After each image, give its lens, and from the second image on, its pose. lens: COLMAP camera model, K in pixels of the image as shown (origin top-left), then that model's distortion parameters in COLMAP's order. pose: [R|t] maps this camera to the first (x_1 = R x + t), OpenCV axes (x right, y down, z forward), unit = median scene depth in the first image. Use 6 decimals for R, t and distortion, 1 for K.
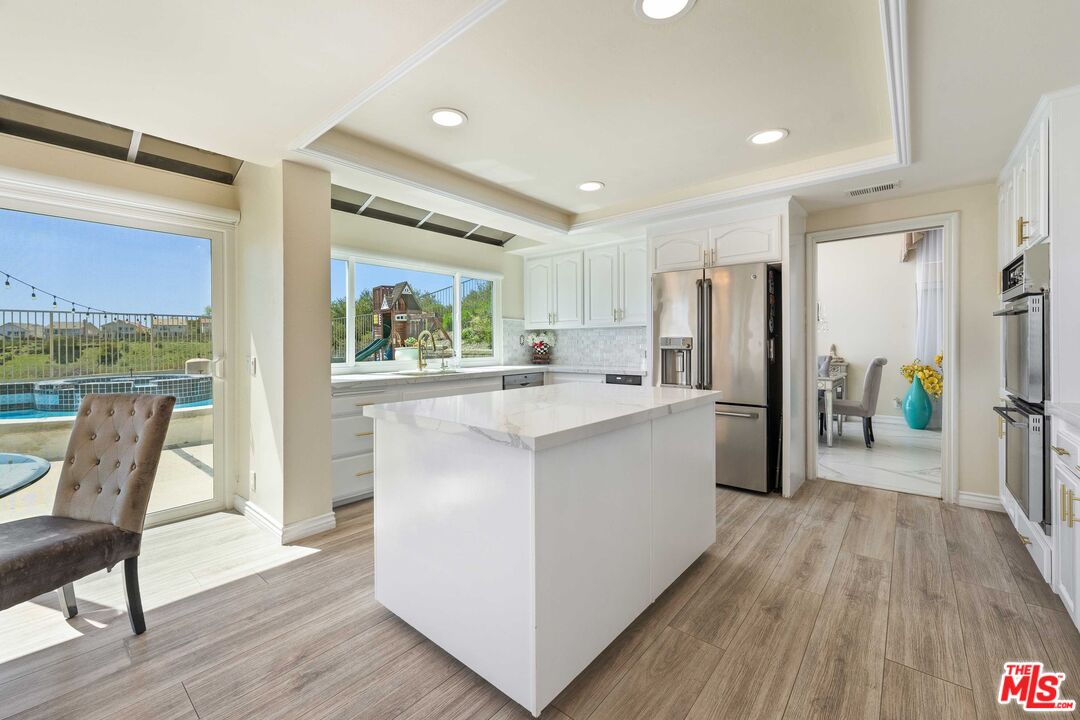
lens RADIAL K [[442.2, 0, 534.2], [0, 442.2, 342.6], [0, 0, 1]] dist [0.000729, -0.000017]
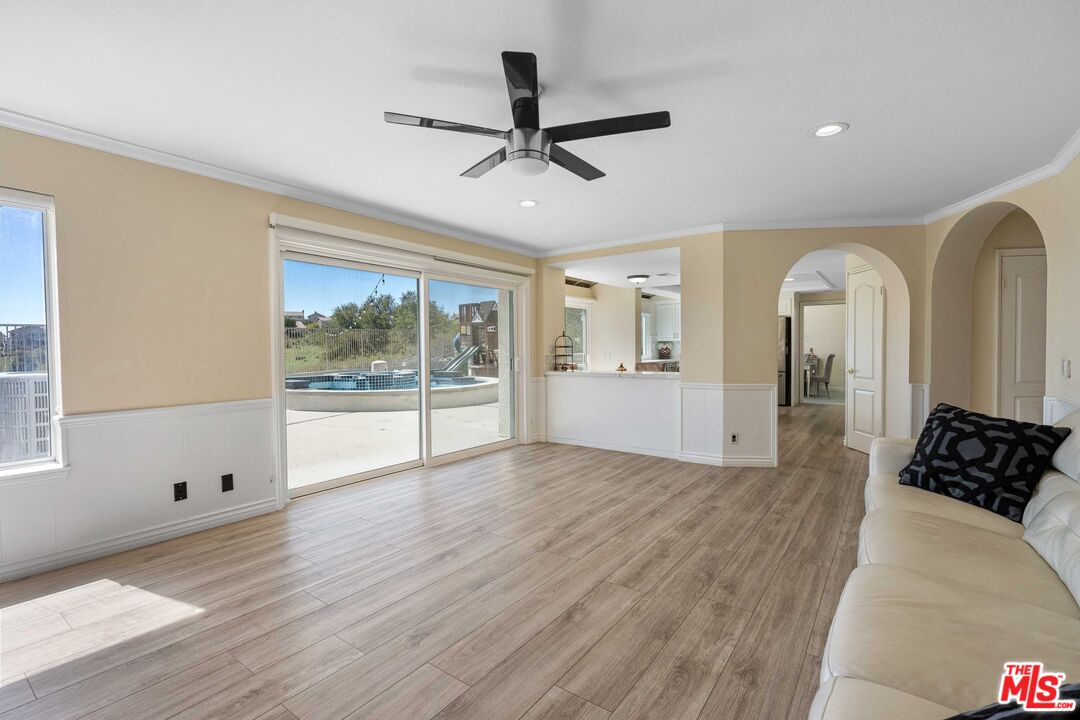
lens RADIAL K [[475.7, 0, 540.0], [0, 475.7, 360.0], [0, 0, 1]] dist [-0.001559, -0.000166]
pose [[0.997462, -0.008468, 0.070701, -1.105449], [0.006614, 0.999629, 0.026418, -0.008940], [-0.070899, -0.025883, 0.997148, -1.675375]]
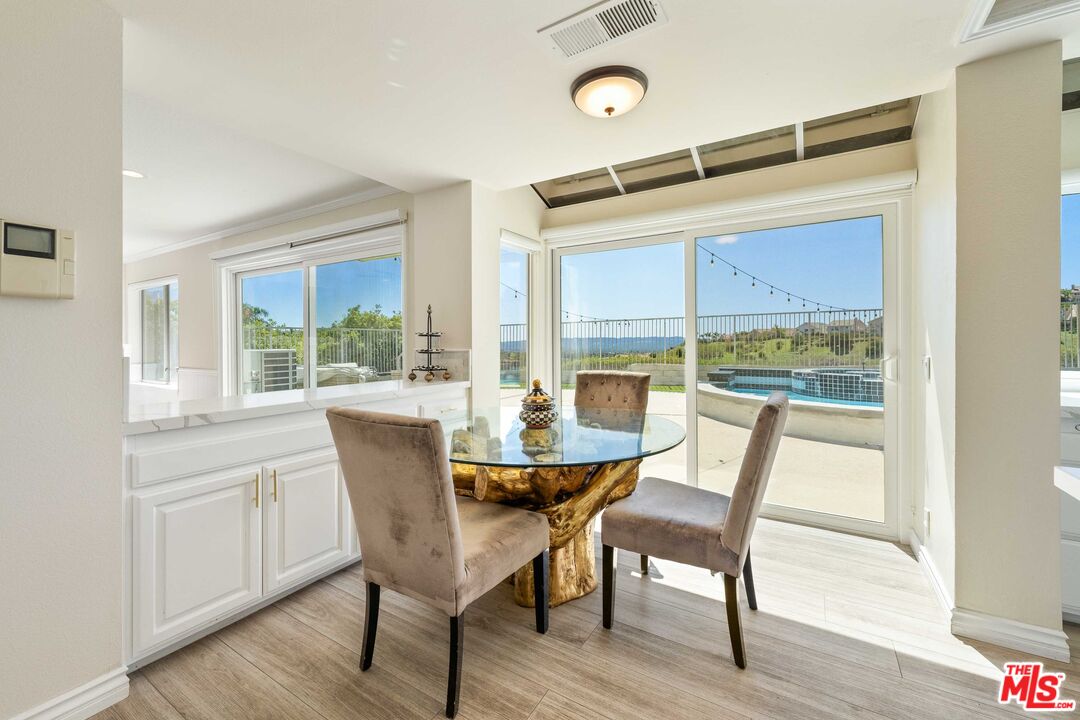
lens RADIAL K [[442.2, 0, 534.2], [0, 442.2, 342.6], [0, 0, 1]] dist [0.000729, -0.000017]
pose [[0.144251, 0.006399, -0.989520, 0.008938], [0.006470, 0.999952, 0.007410, -0.000928], [0.989520, -0.007471, 0.144203, 0.211014]]
